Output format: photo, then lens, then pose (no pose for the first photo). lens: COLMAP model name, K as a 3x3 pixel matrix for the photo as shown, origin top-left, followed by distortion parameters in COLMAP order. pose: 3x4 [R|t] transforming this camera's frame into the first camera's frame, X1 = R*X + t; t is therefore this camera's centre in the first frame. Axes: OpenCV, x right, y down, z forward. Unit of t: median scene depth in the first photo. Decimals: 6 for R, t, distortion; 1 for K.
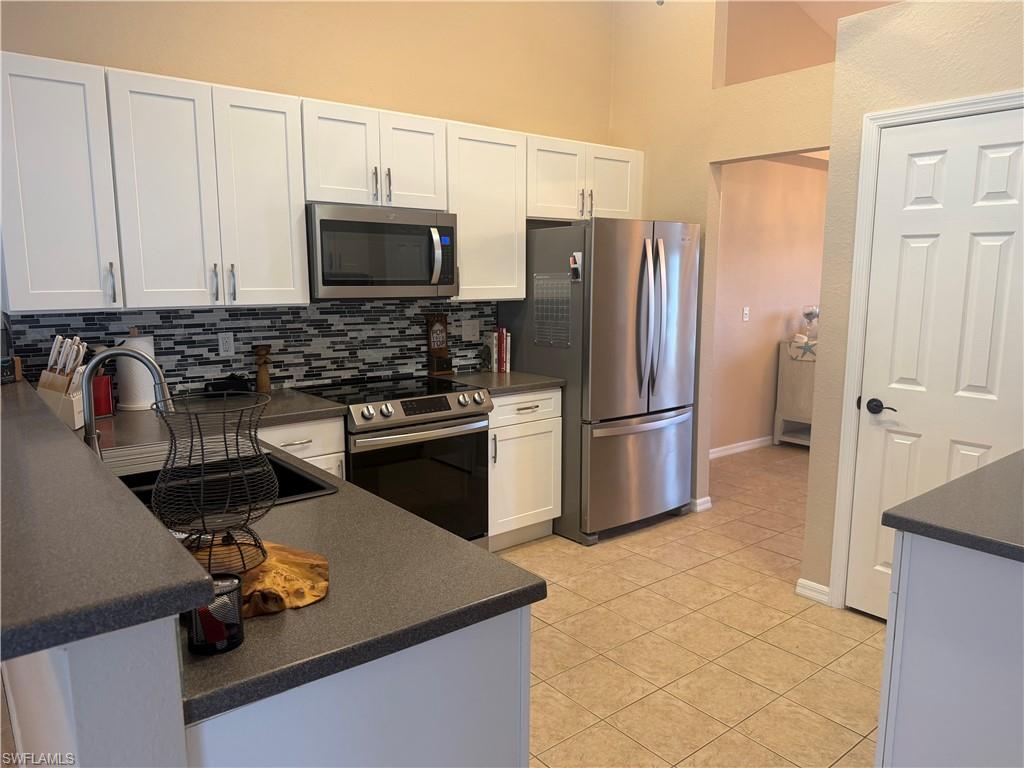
lens RADIAL K [[718.9, 0, 512.0], [0, 718.9, 384.0], [0, 0, 1]] dist [0.110660, -0.218858]
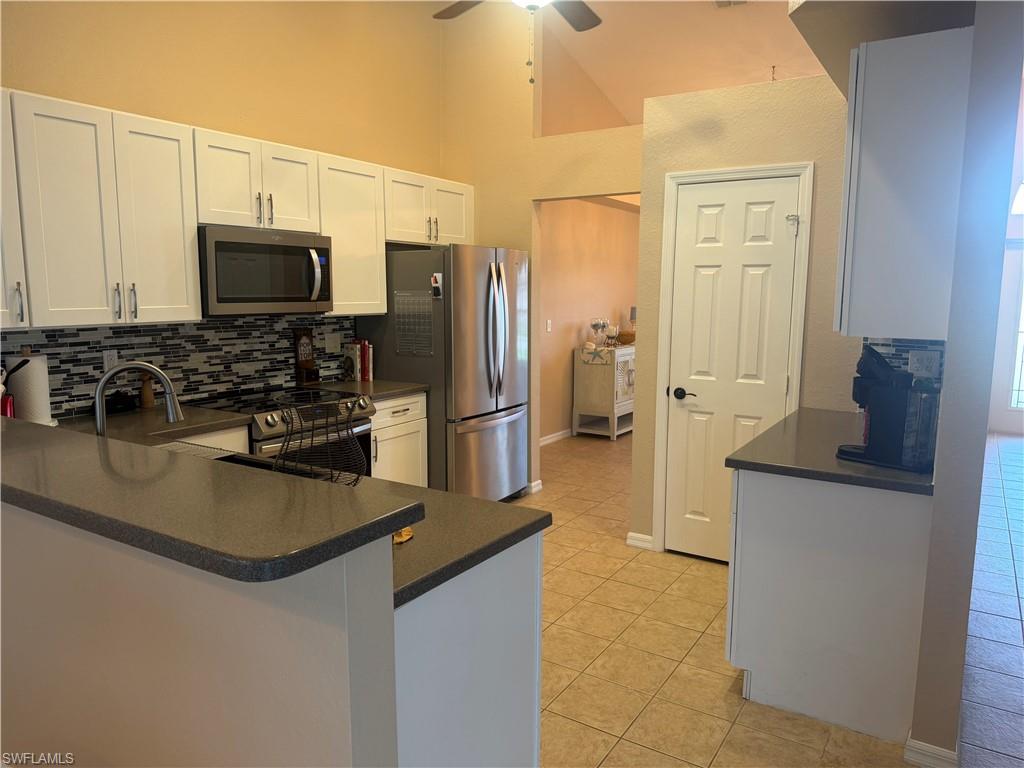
lens RADIAL K [[718.9, 0, 512.0], [0, 718.9, 384.0], [0, 0, 1]] dist [0.110660, -0.218858]
pose [[0.944655, -0.039422, 0.325688, -0.182743], [0.045091, 0.998934, -0.009873, 0.010608], [-0.324952, 0.024013, 0.945426, -0.122321]]
